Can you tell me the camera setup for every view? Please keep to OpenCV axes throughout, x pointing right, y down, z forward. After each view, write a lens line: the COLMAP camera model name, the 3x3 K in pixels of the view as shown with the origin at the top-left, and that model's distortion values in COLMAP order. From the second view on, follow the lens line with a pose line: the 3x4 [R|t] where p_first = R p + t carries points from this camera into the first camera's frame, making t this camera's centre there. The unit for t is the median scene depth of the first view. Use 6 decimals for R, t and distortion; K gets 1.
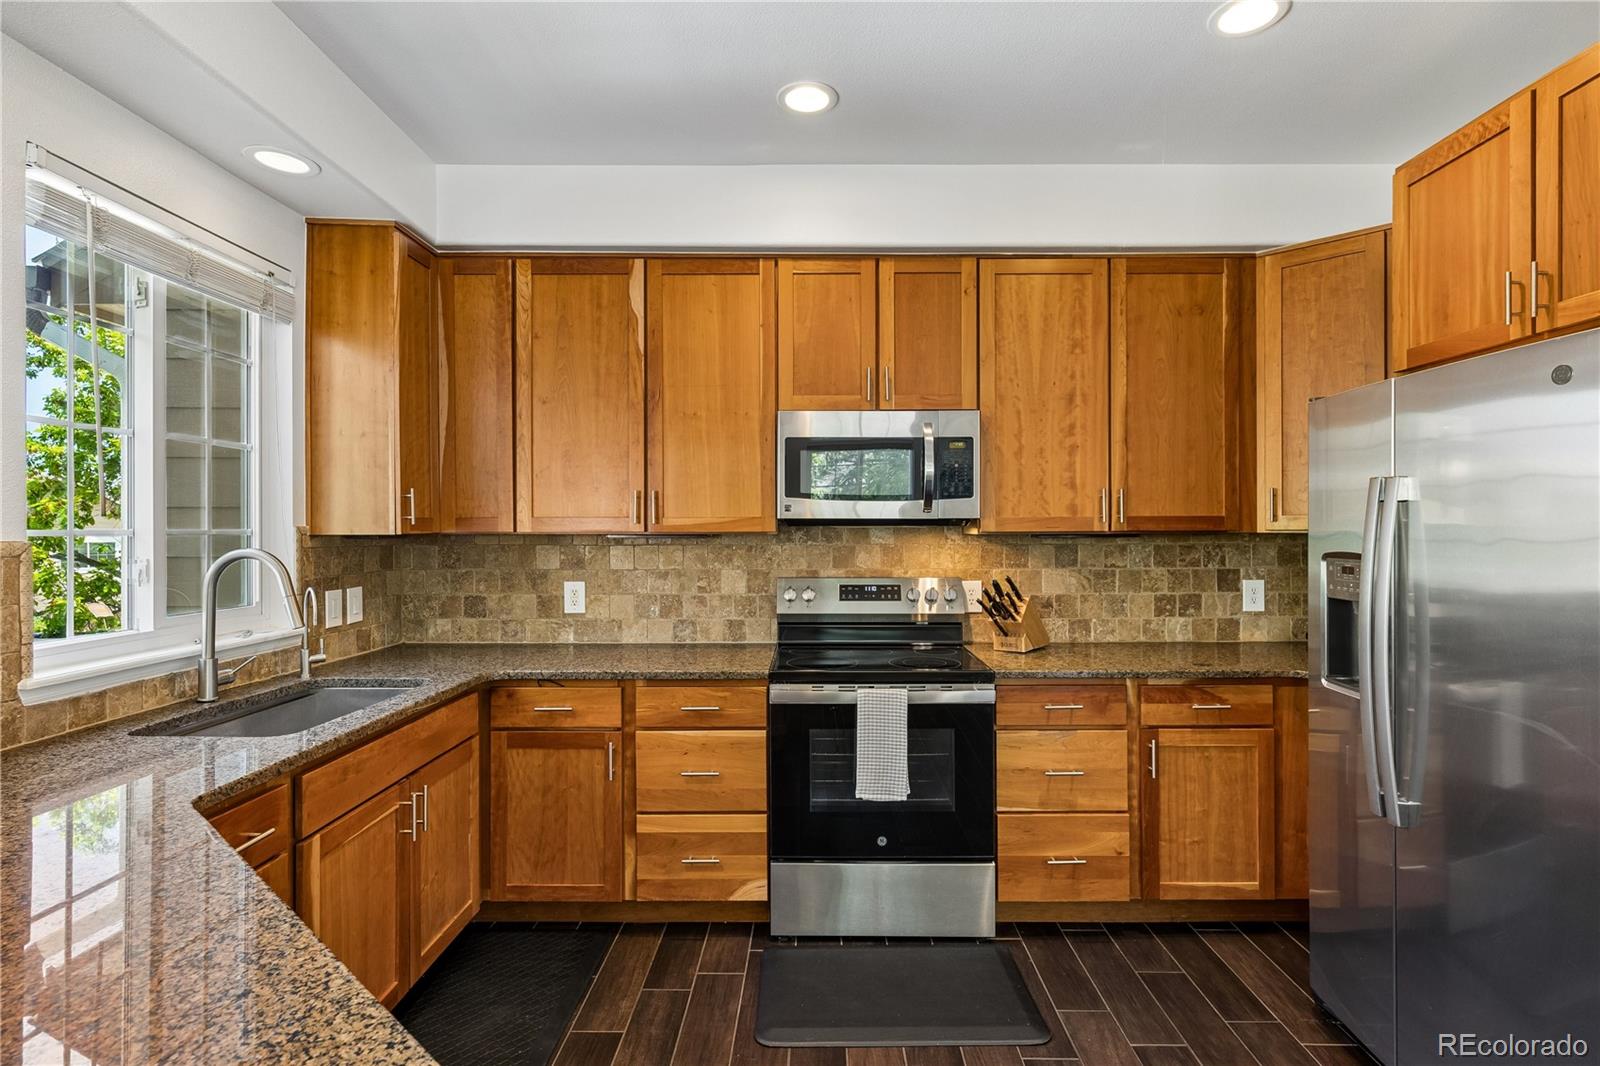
lens RADIAL K [[777.3, 0, 795.6], [0, 777.3, 528.2], [0, 0, 1]] dist [0.002094, -0.000271]
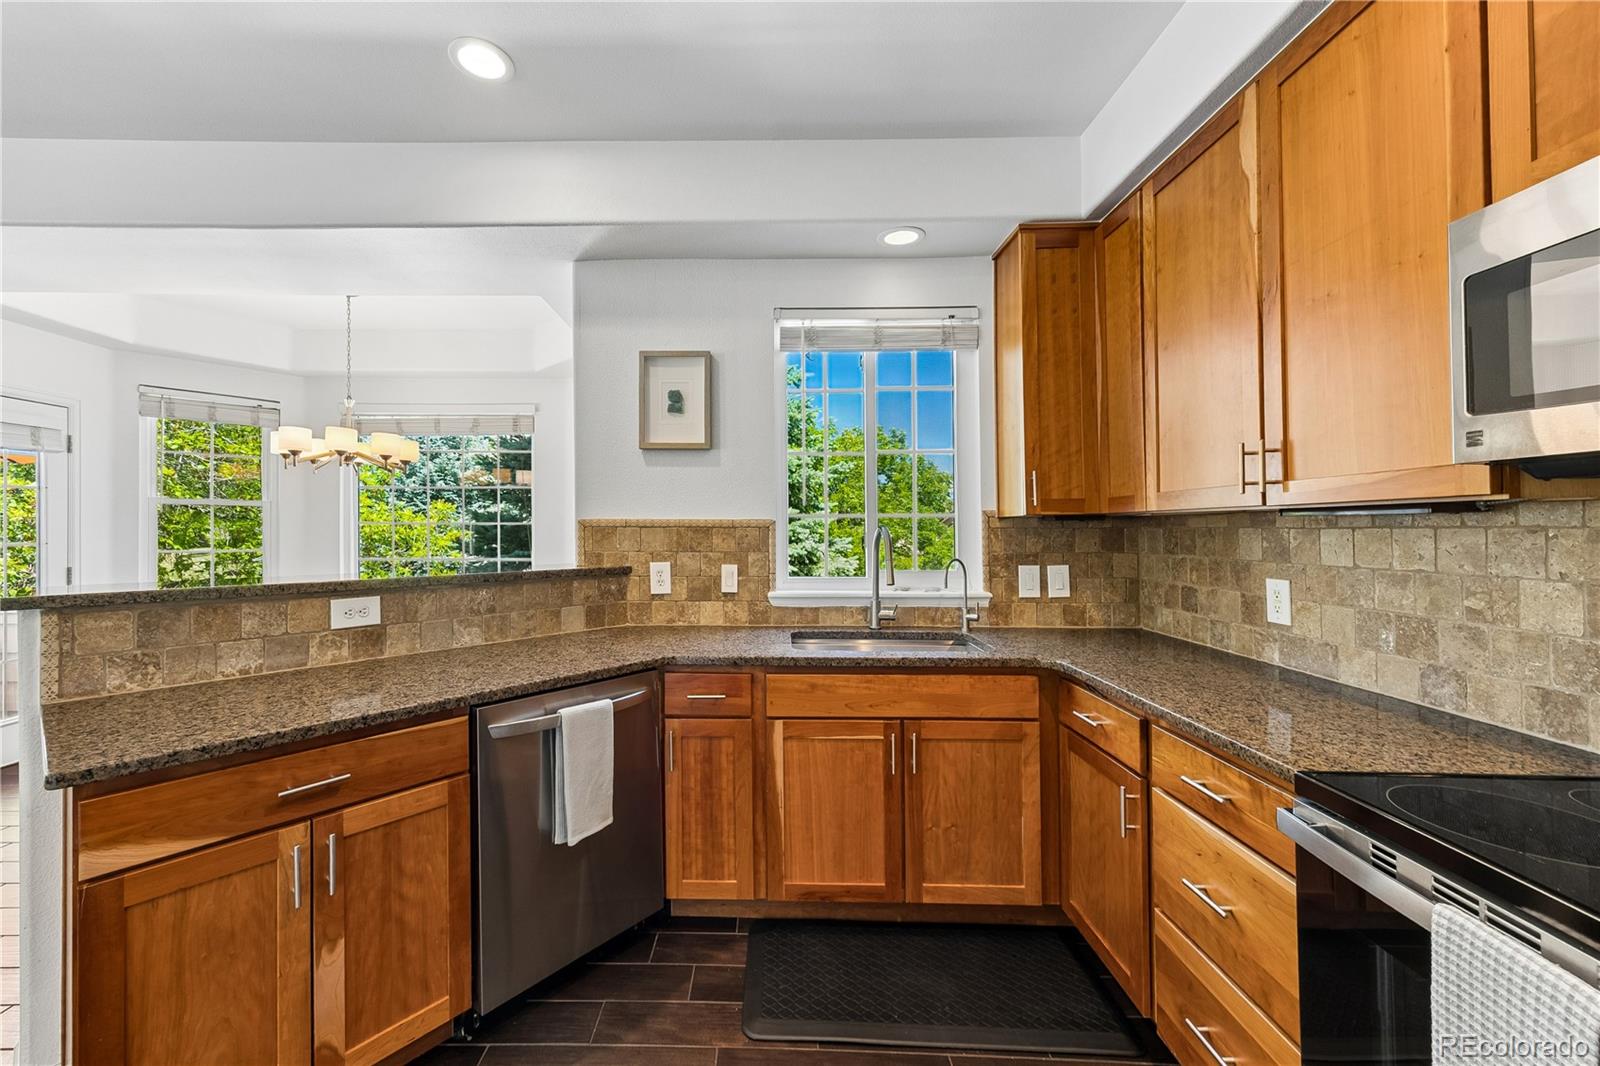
lens RADIAL K [[653.4, 0, 768.2], [0, 653.4, 524.8], [0, 0, 1]] dist [0.018447, 0.001499]
pose [[-0.012744, -0.005546, -0.999903, 0.393536], [0.002756, 0.999981, -0.005582, 0.025147], [0.999915, -0.002827, -0.012729, 0.651332]]
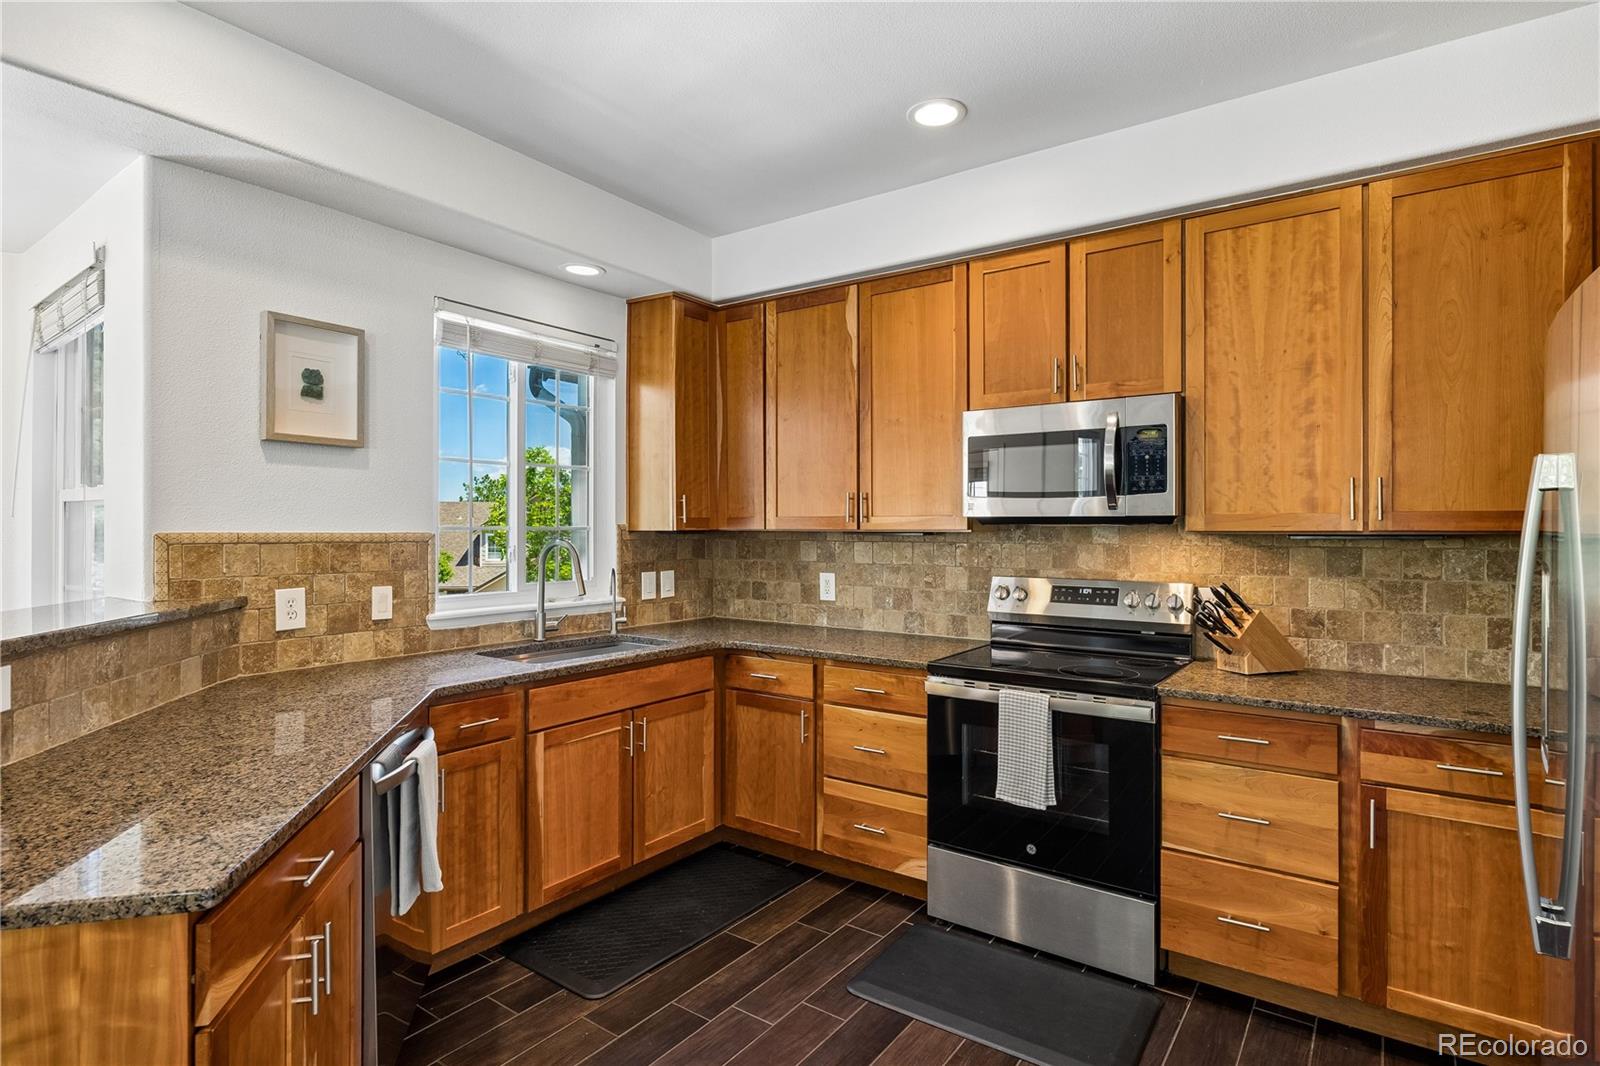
lens RADIAL K [[802.0, 0, 817.1], [0, 802.0, 525.5], [0, 0, 1]] dist [-0.001942, 0.000051]
pose [[0.824737, 0.001569, -0.565515, 0.444865], [-0.002477, 0.999997, -0.000837, 0.000119], [0.565512, 0.002091, 0.824738, 0.022993]]
